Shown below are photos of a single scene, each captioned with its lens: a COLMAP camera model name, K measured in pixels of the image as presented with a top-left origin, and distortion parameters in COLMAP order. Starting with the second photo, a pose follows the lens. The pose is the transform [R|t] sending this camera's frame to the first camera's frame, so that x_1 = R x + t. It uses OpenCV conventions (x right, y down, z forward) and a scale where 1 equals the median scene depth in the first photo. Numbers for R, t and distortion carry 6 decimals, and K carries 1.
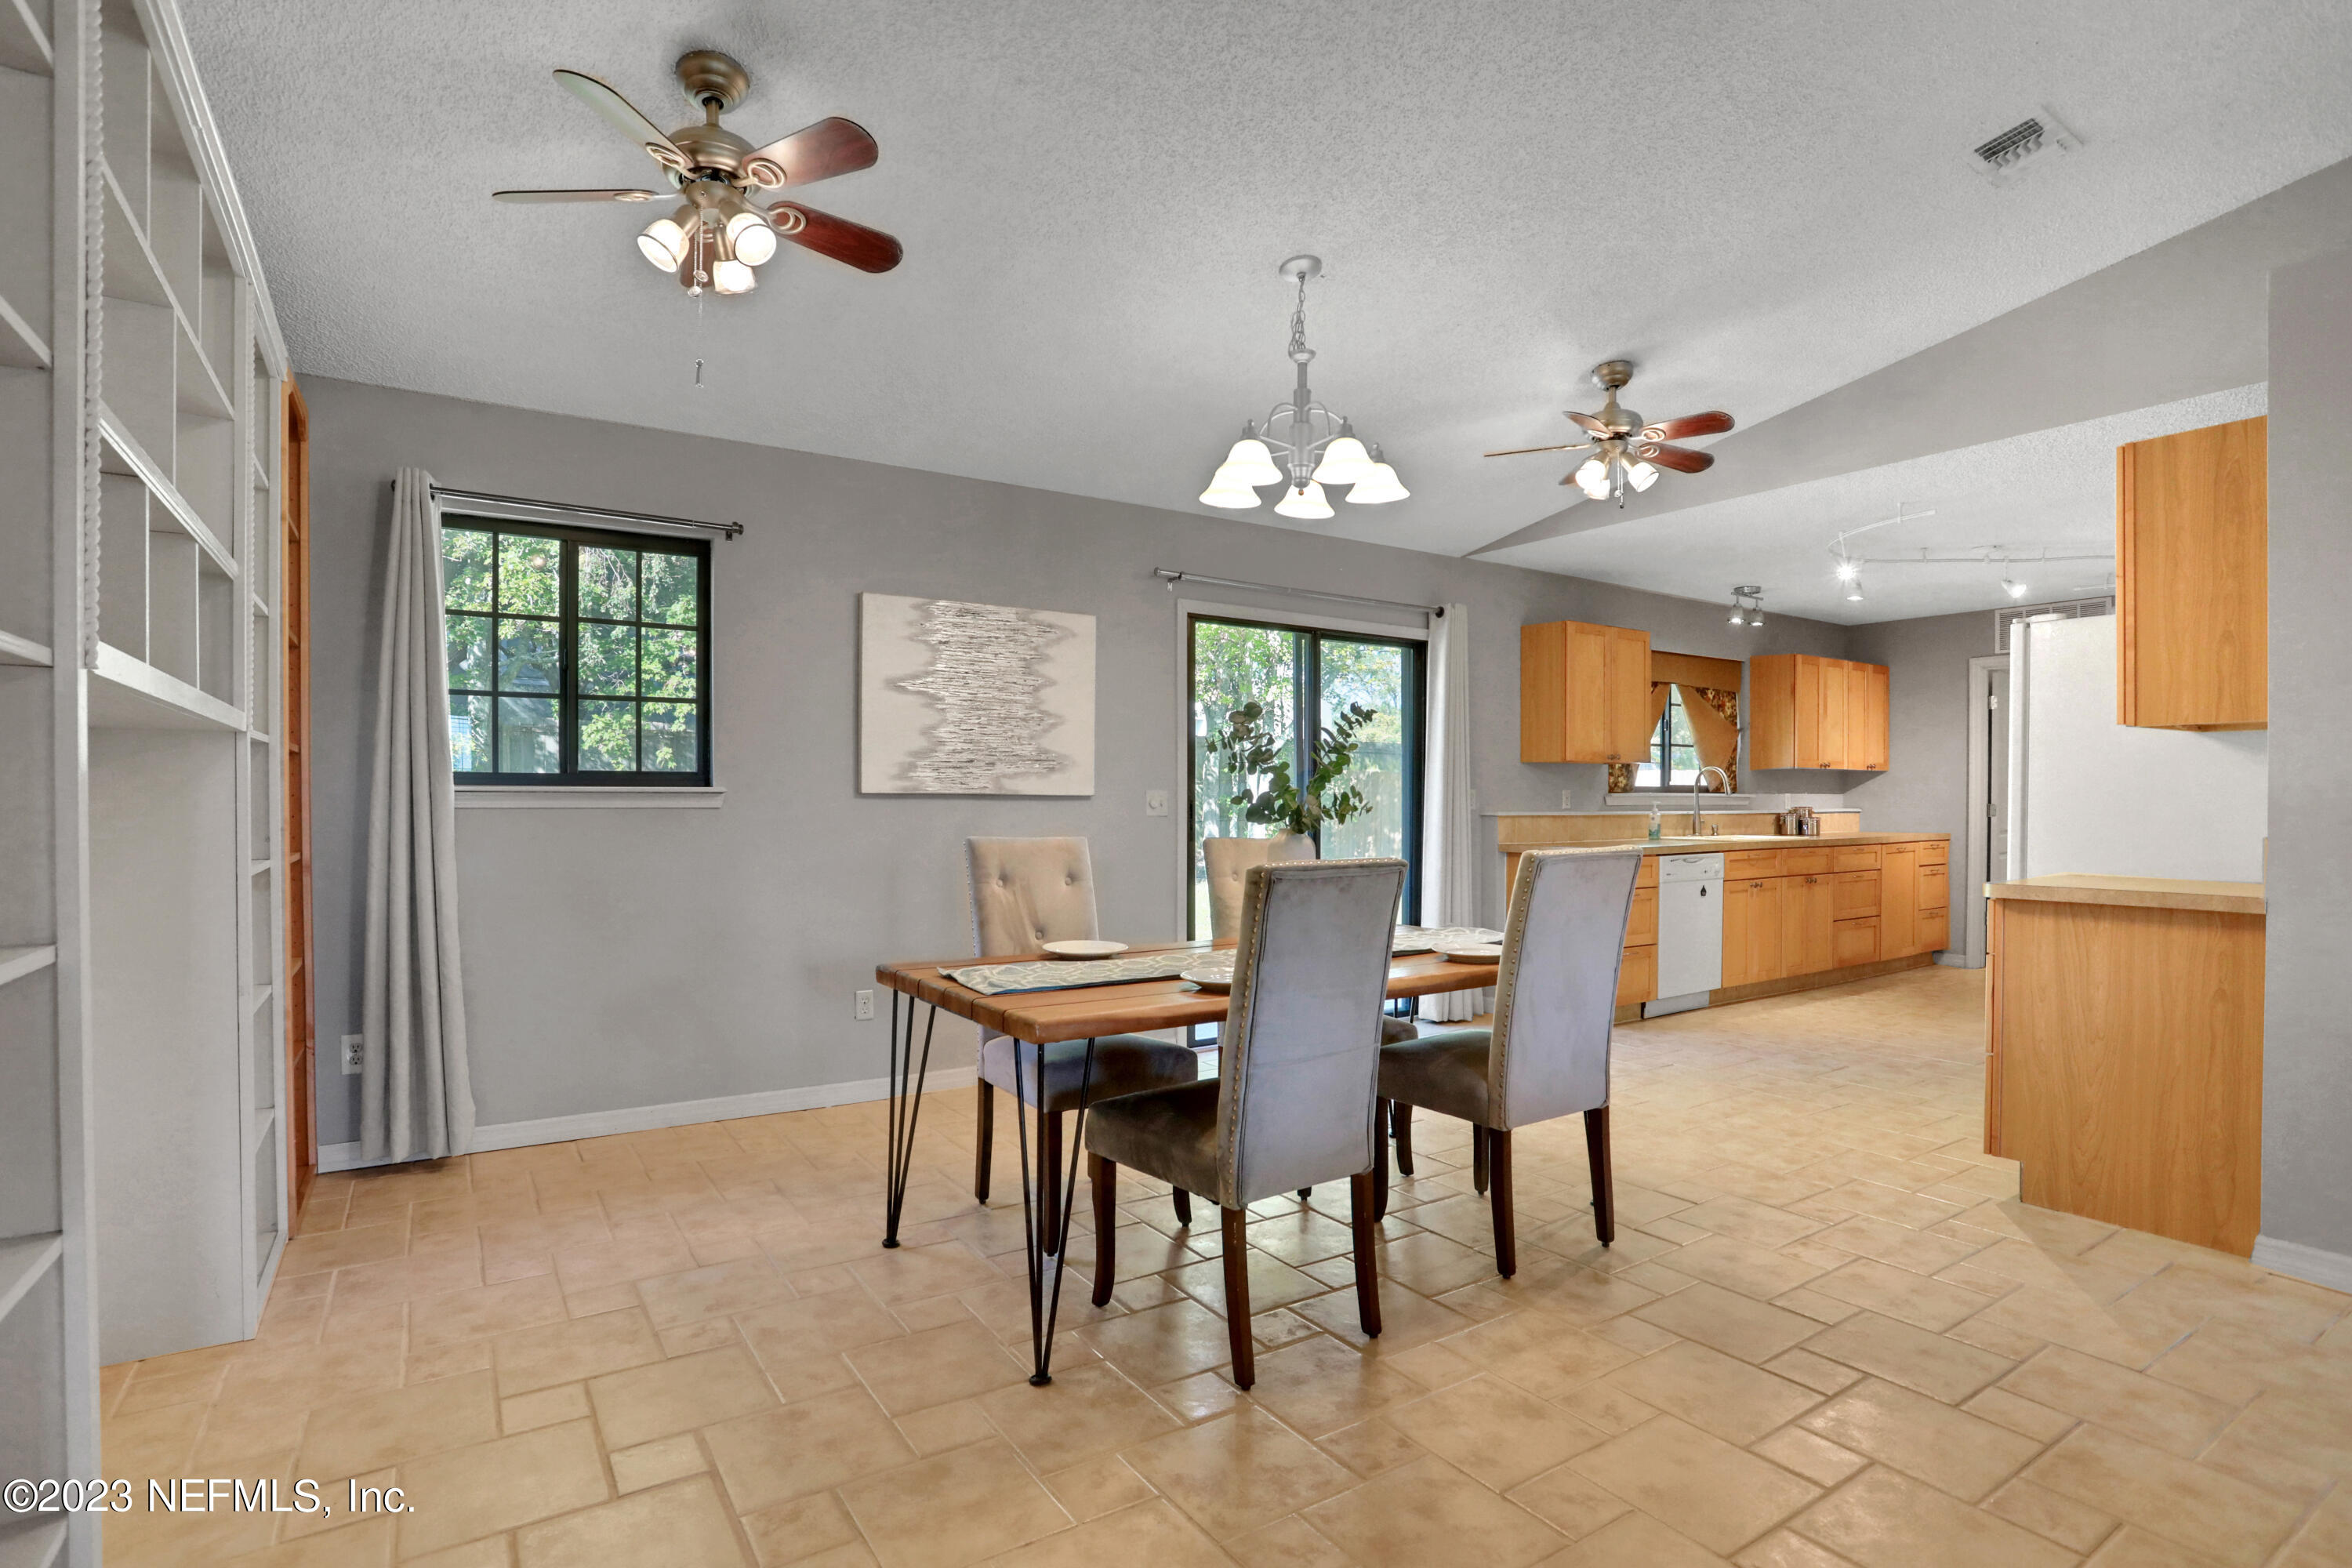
lens RADIAL K [[1154.6, 0, 1179.0], [0, 1154.6, 826.9], [0, 0, 1]] dist [-0.065674, 0.026160]
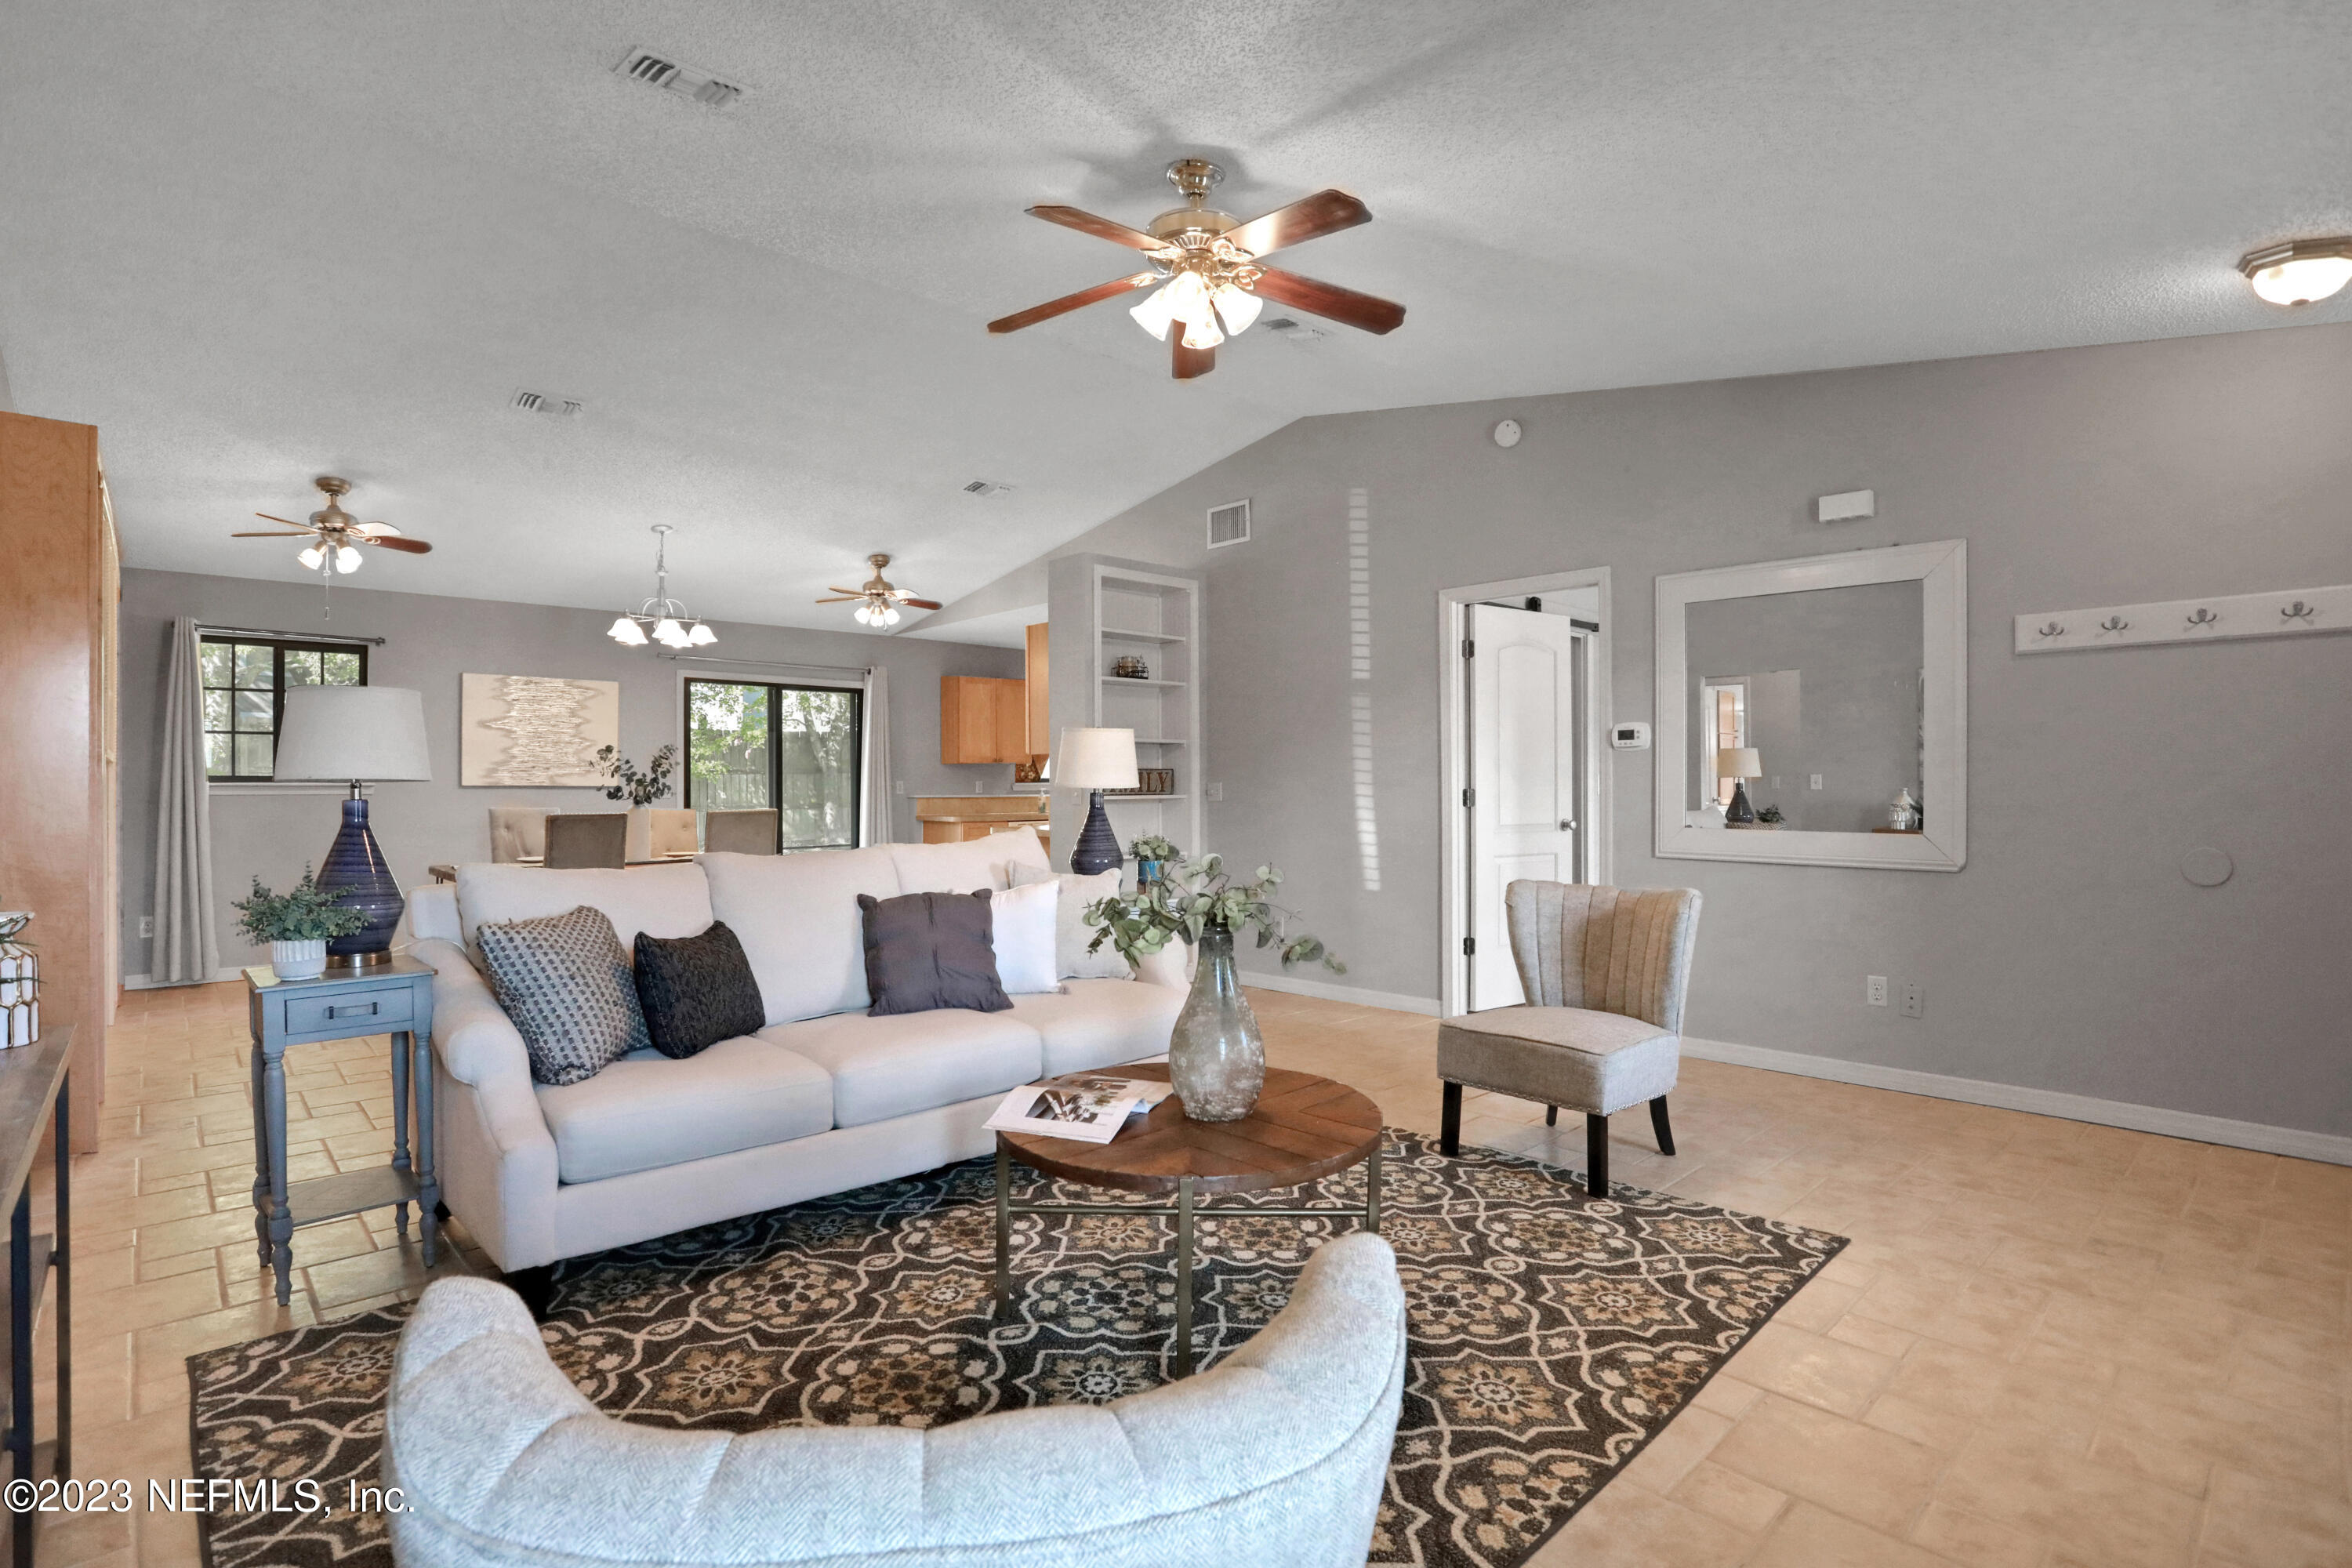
lens RADIAL K [[1222.2, 0, 1169.8], [0, 1222.2, 792.2], [0, 0, 1]] dist [-0.001820, 0.000197]
pose [[0.993449, -0.004860, 0.114171, 0.625328], [0.006848, 0.999832, -0.017023, 0.021374], [-0.114069, 0.017693, 0.993315, -1.051660]]
